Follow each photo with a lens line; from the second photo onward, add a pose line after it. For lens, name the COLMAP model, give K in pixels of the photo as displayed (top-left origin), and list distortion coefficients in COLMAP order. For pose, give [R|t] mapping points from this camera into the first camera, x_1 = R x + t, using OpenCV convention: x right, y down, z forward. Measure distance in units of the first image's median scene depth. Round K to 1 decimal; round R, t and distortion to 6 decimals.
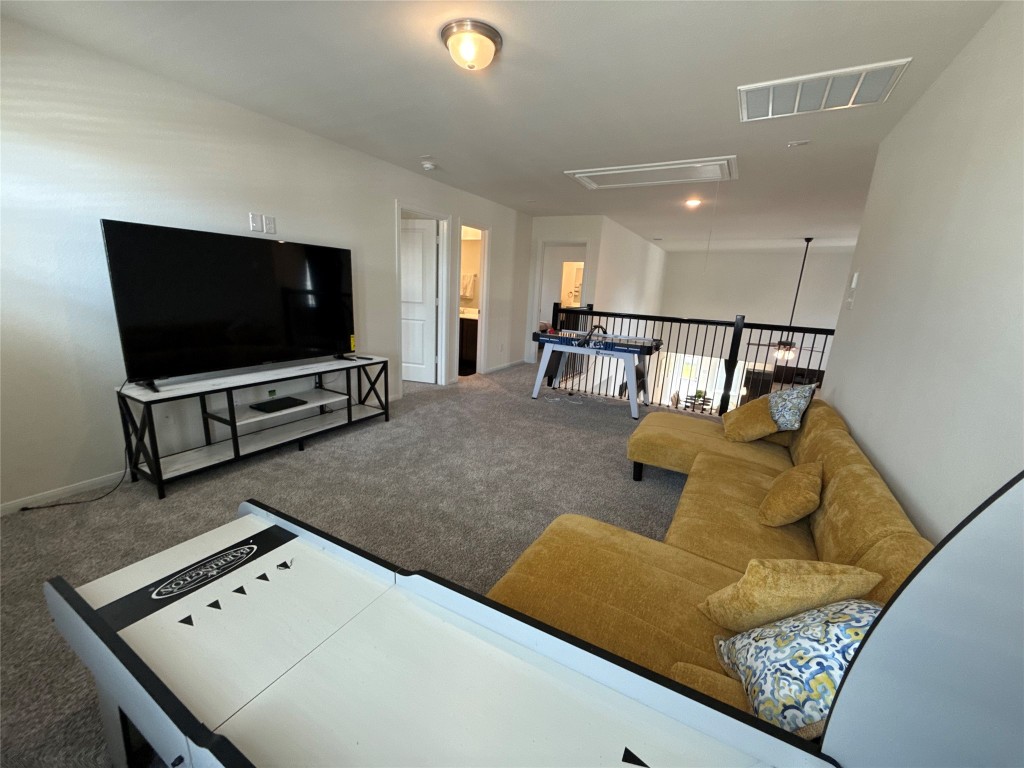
lens RADIAL K [[408.9, 0, 509.7], [0, 408.9, 384.4], [0, 0, 1]] dist [0.001773, -0.000773]
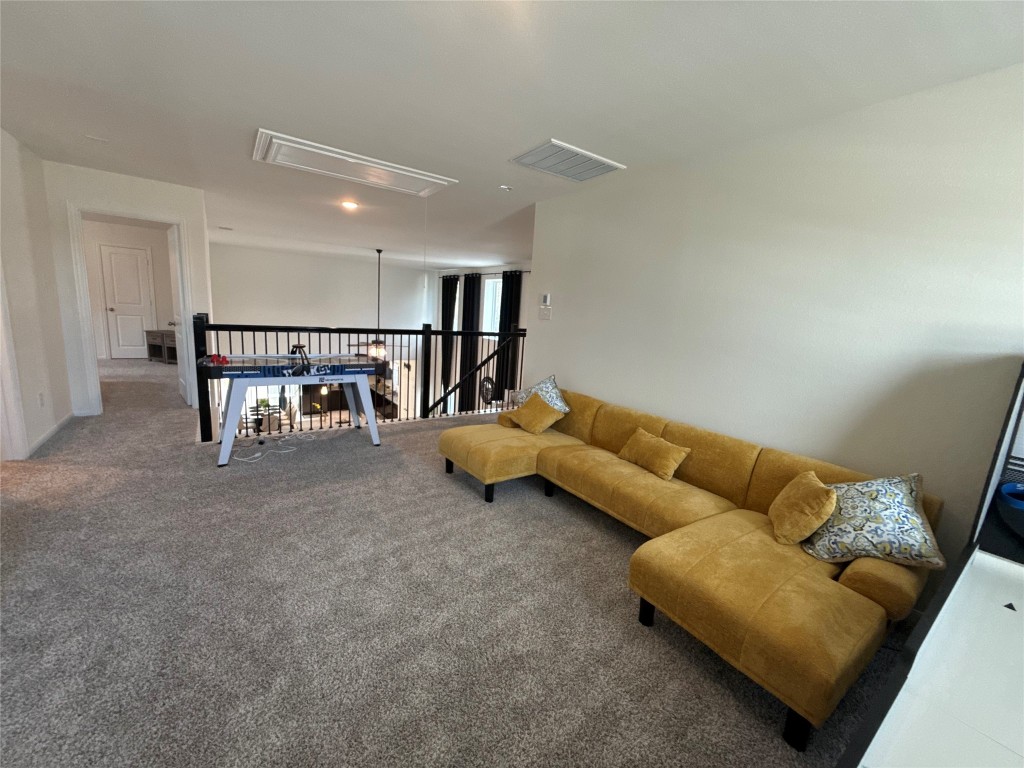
lens RADIAL K [[408.9, 0, 508.9], [0, 408.9, 384.9], [0, 0, 1]] dist [0.001773, -0.000773]
pose [[0.427330, -0.182312, 0.885523, -0.328774], [0.170966, 0.978081, 0.118864, -0.099644], [-0.887784, 0.100600, 0.449133, 0.328638]]
